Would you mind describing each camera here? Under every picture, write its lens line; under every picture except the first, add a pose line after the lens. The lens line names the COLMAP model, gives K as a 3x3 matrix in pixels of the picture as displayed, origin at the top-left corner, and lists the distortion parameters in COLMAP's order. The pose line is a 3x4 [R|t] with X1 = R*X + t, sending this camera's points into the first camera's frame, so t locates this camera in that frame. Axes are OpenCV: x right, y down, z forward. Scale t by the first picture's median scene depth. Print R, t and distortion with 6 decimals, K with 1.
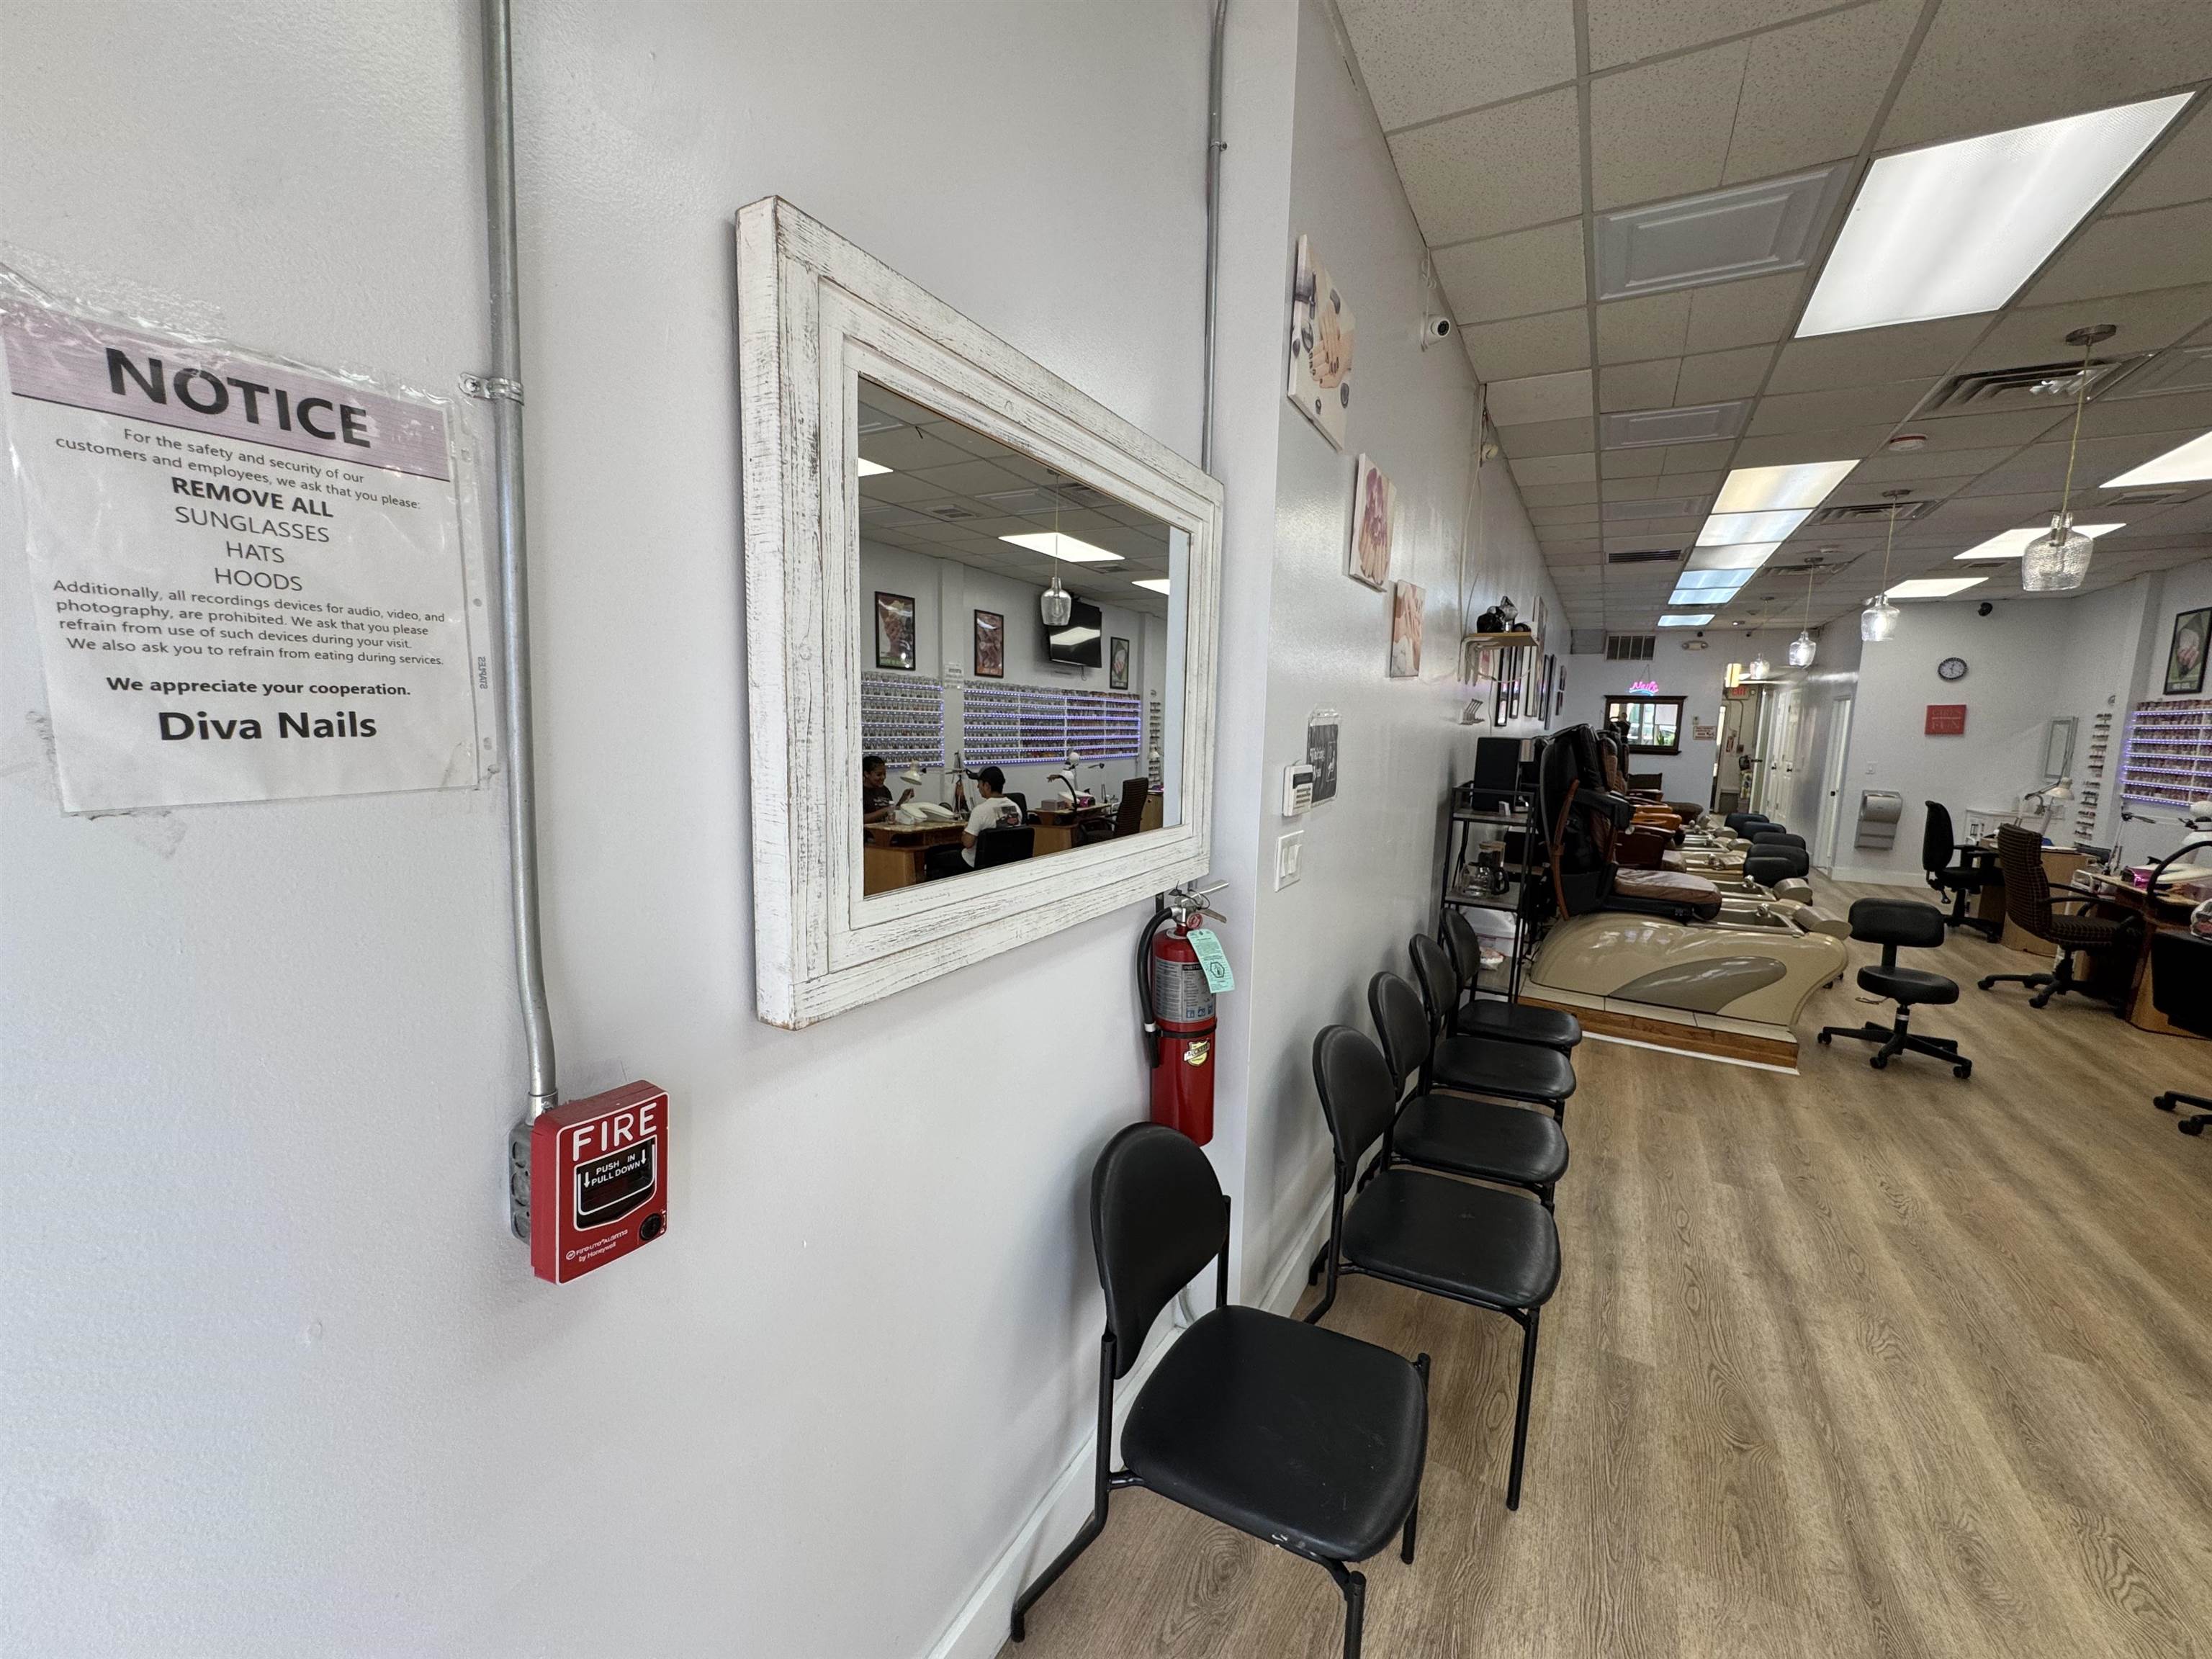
lens RADIAL K [[895.6, 0, 1092.9], [0, 895.6, 836.6], [0, 0, 1]] dist [-0.000526, -0.000548]
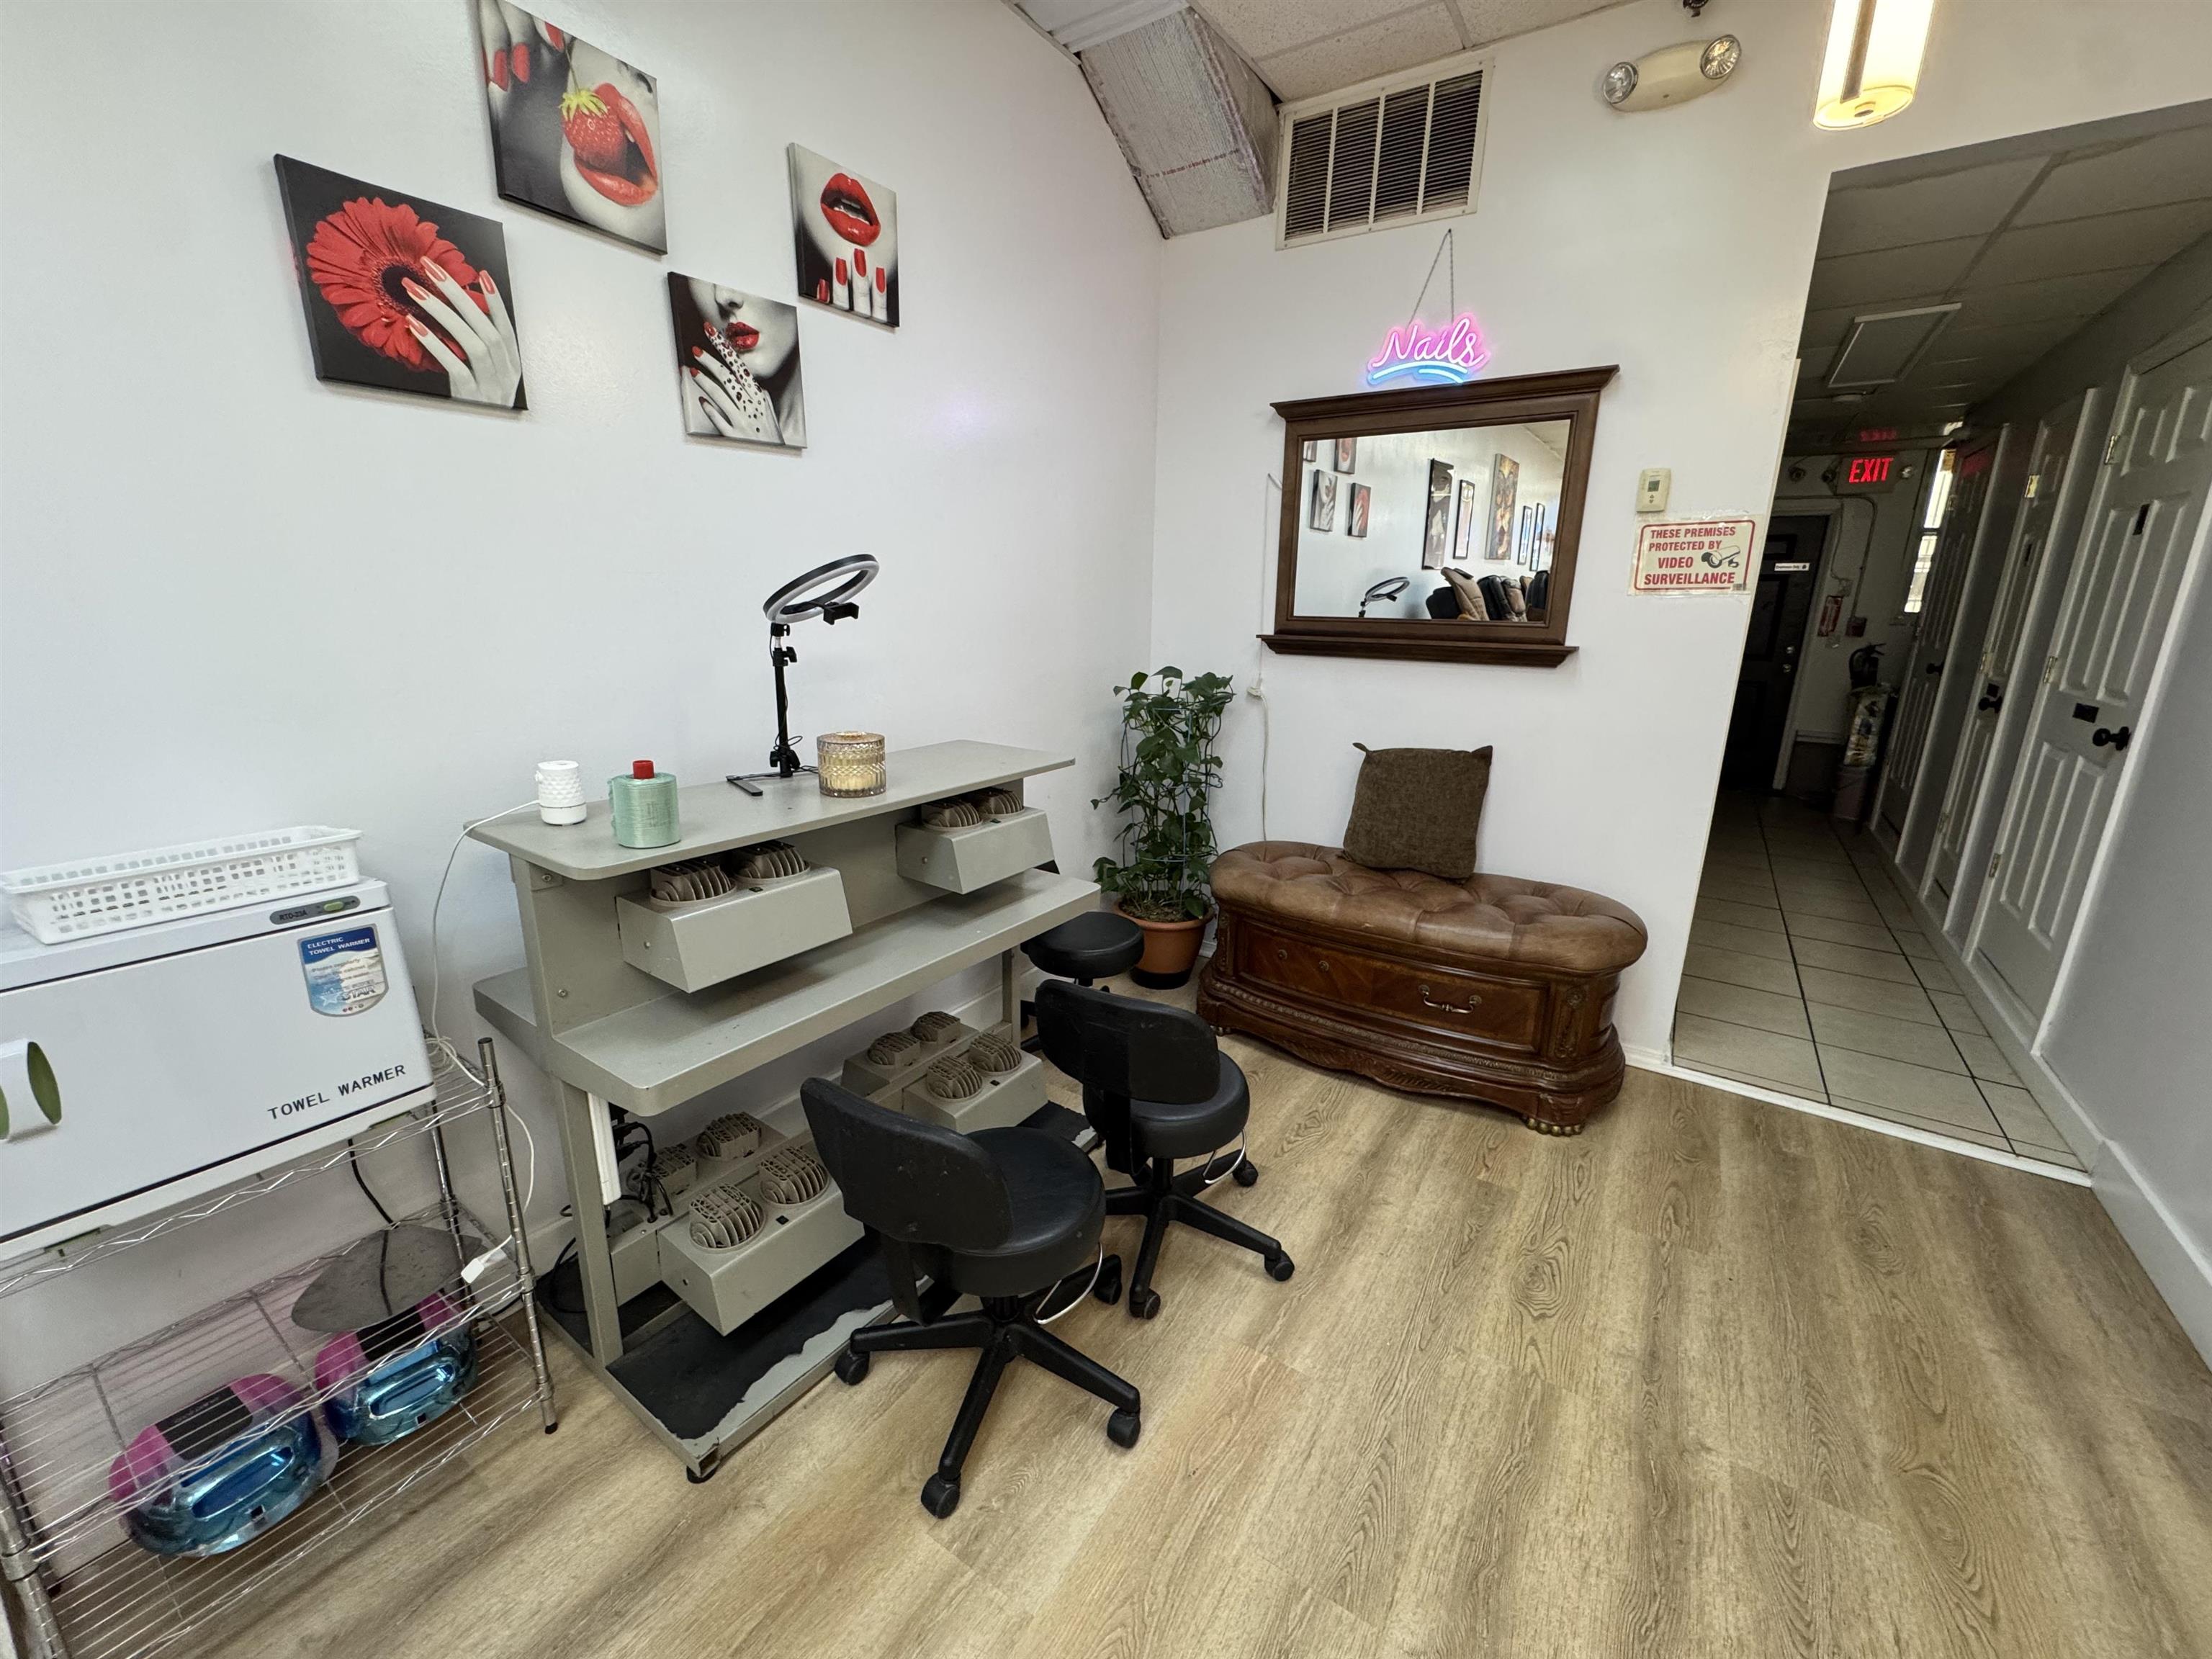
lens RADIAL K [[895.6, 0, 1119.8], [0, 895.6, 836.8], [0, 0, 1]] dist [-0.000526, -0.000548]
pose [[0.998296, -0.007758, -0.057837, 0.947124], [0.014400, 0.993224, 0.115323, -0.128907], [0.056550, -0.115959, 0.991643, 1.315378]]
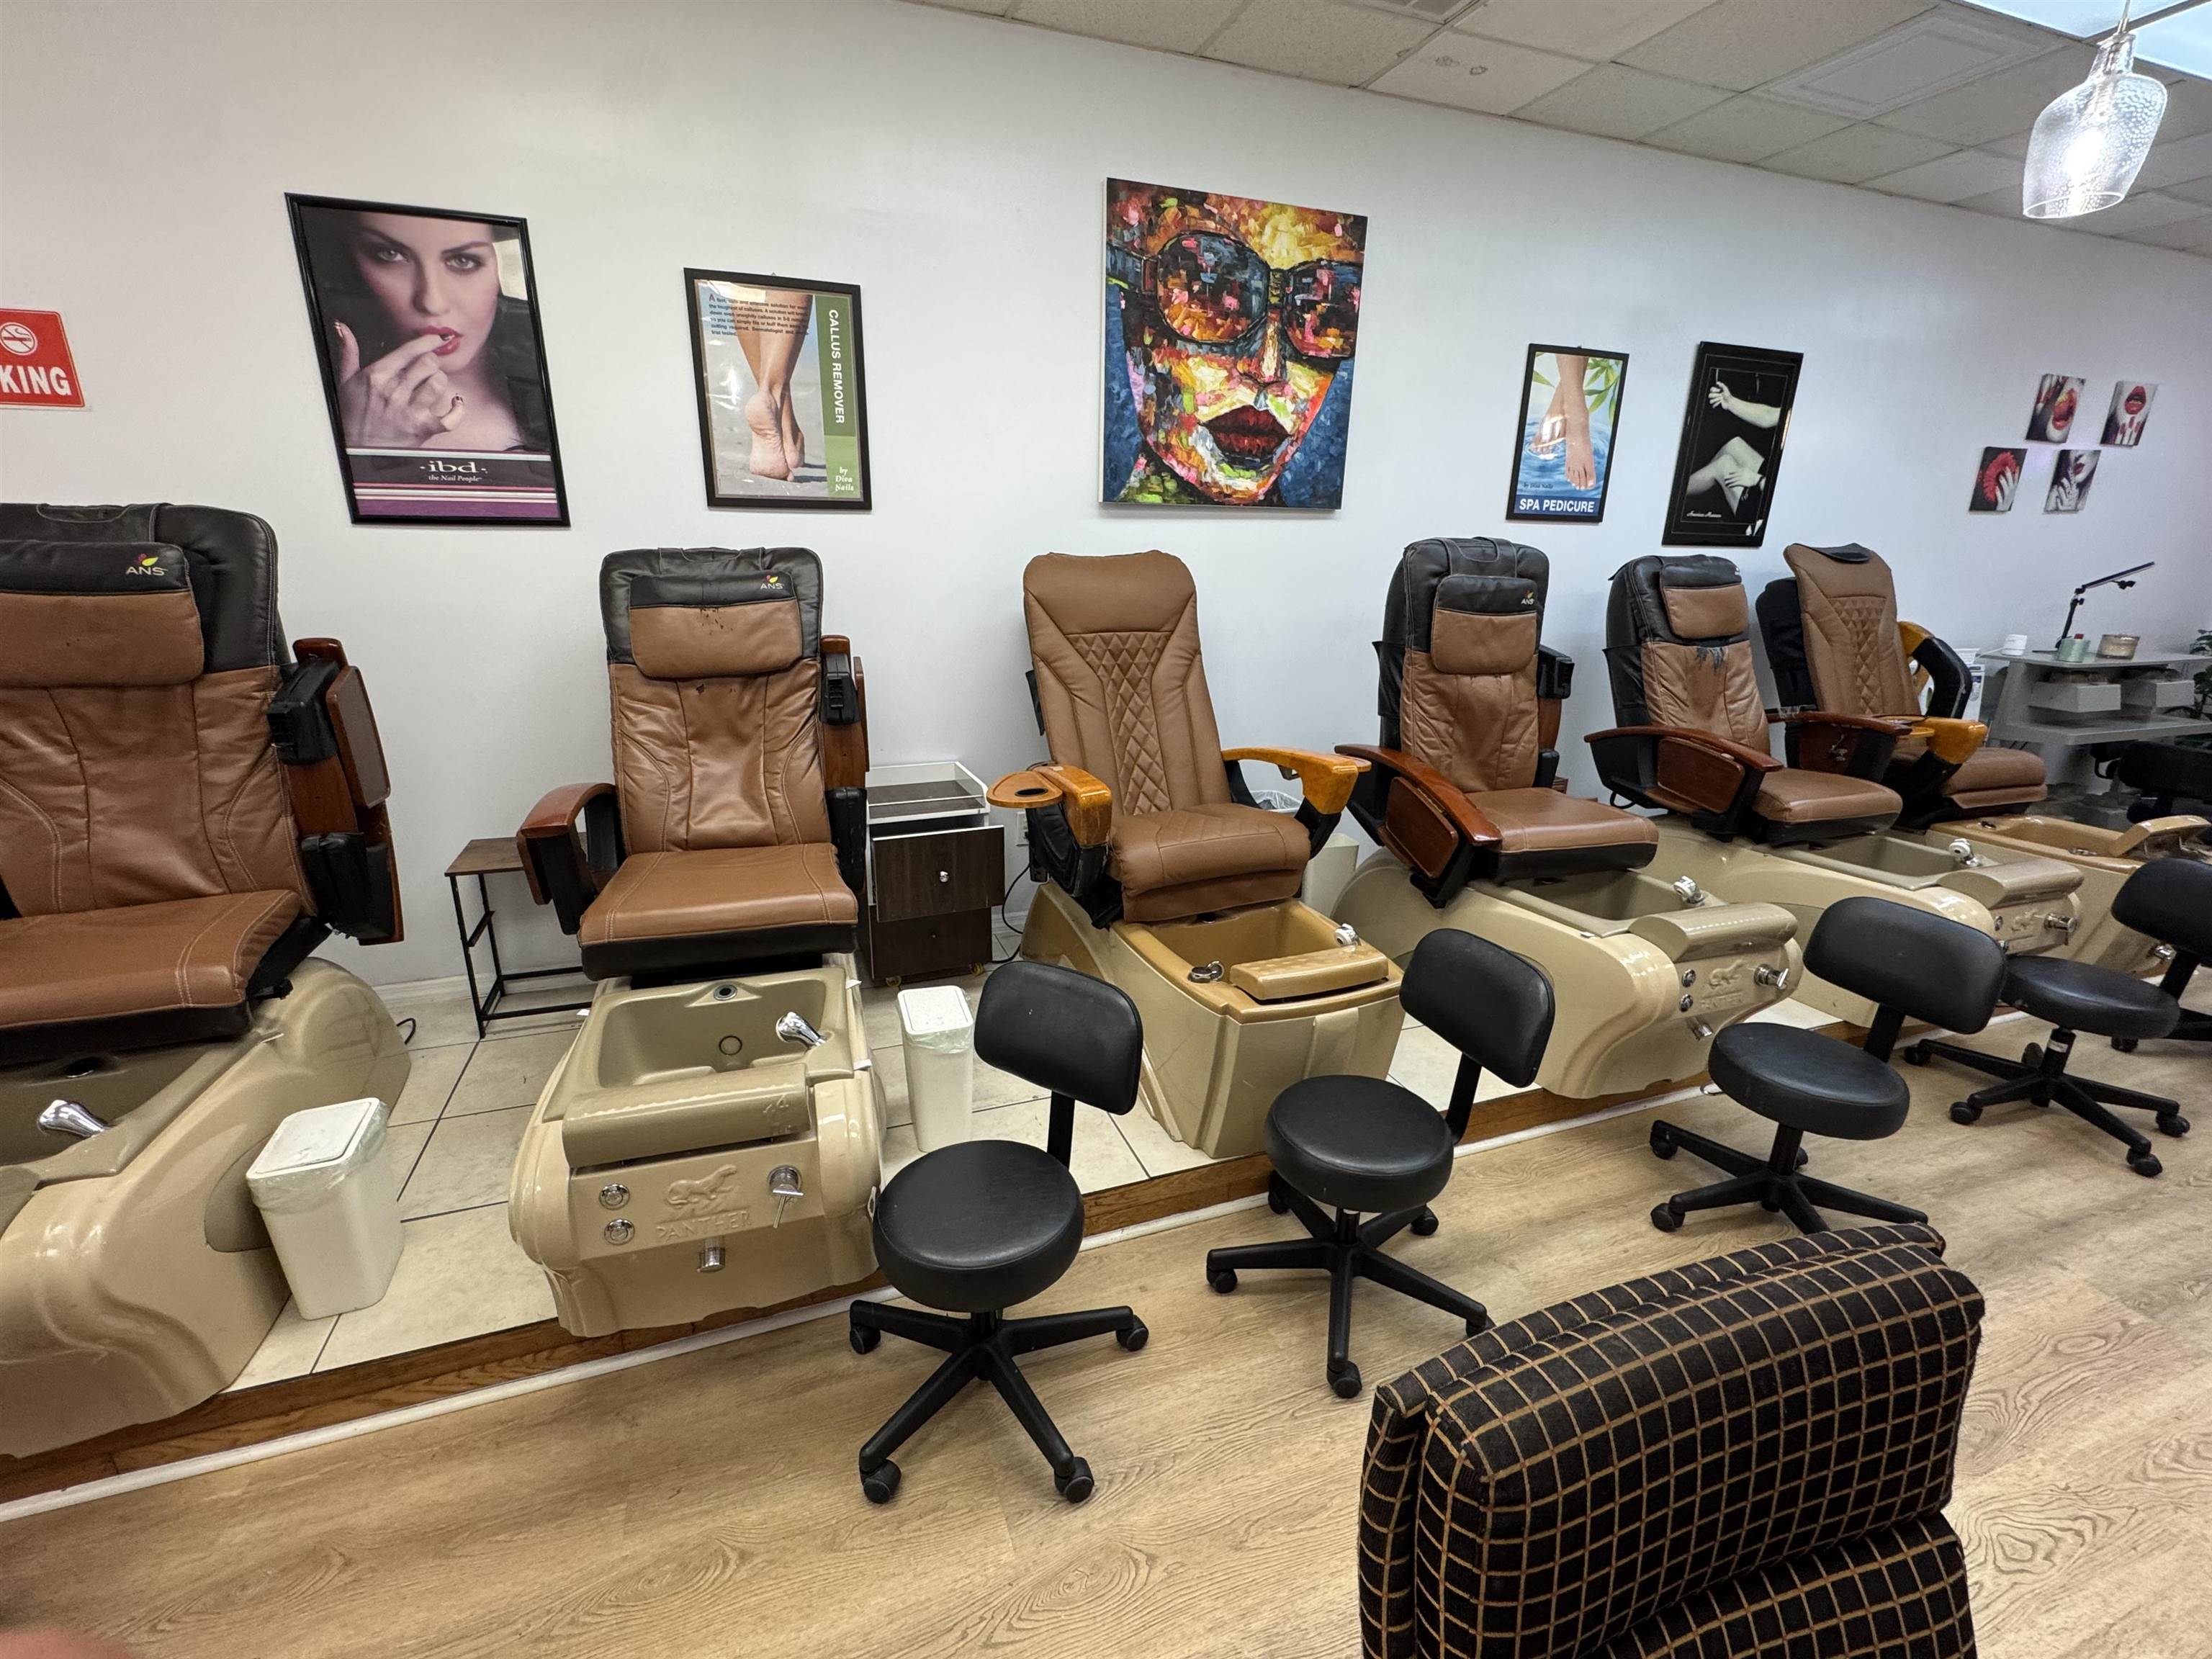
lens RADIAL K [[943.1, 0, 1101.1], [0, 943.1, 827.3], [0, 0, 1]] dist [-0.001159, -0.000994]
pose [[0.759310, 0.167530, -0.628795, 0.765469], [-0.075289, 0.982420, 0.170830, -0.060329], [0.646359, -0.082371, 0.758574, 0.639818]]
